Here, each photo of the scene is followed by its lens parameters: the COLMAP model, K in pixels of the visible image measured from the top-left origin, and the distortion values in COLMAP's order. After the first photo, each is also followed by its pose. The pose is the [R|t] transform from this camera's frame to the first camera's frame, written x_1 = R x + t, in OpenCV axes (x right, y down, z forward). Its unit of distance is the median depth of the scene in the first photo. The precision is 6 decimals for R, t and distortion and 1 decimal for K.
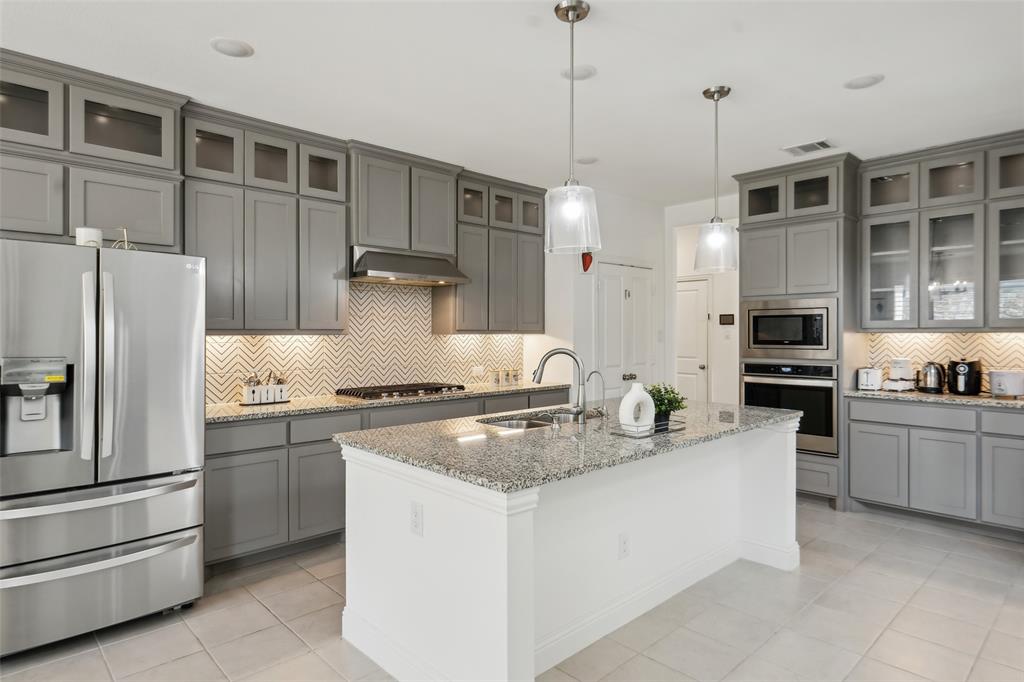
lens RADIAL K [[584.1, 0, 497.6], [0, 584.1, 335.9], [0, 0, 1]] dist [0.003269, 0.000115]
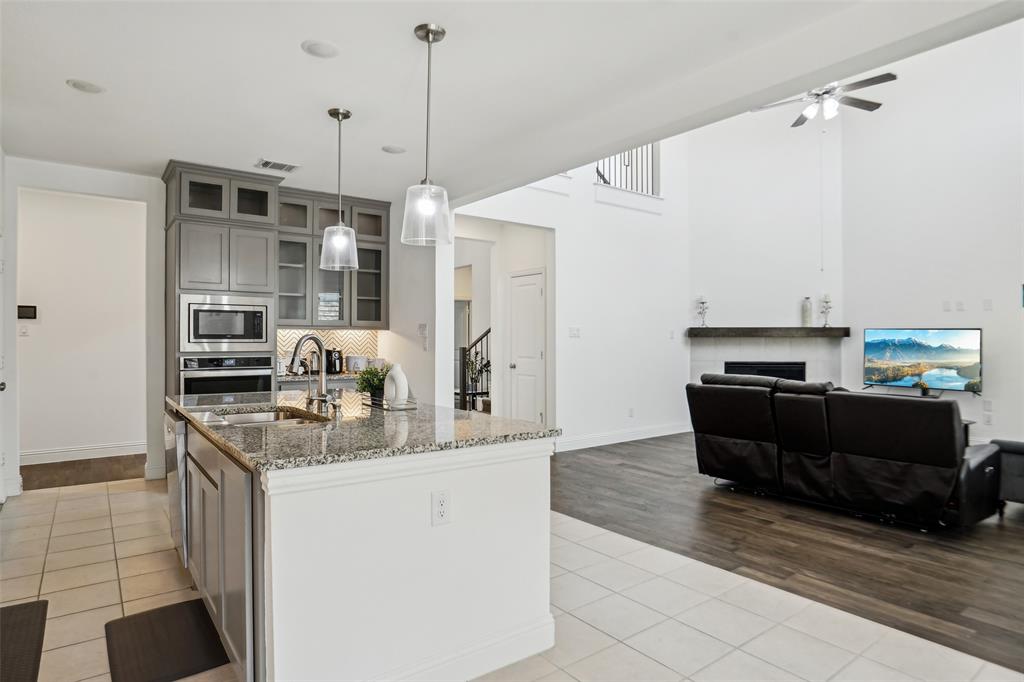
lens RADIAL K [[584.1, 0, 518.8], [0, 584.1, 340.1], [0, 0, 1]] dist [0.003269, 0.000115]
pose [[0.100752, 0.002835, 0.994907, -0.528813], [0.002621, 0.999992, -0.003115, 0.023202], [-0.994908, 0.002922, 0.100744, 0.388163]]
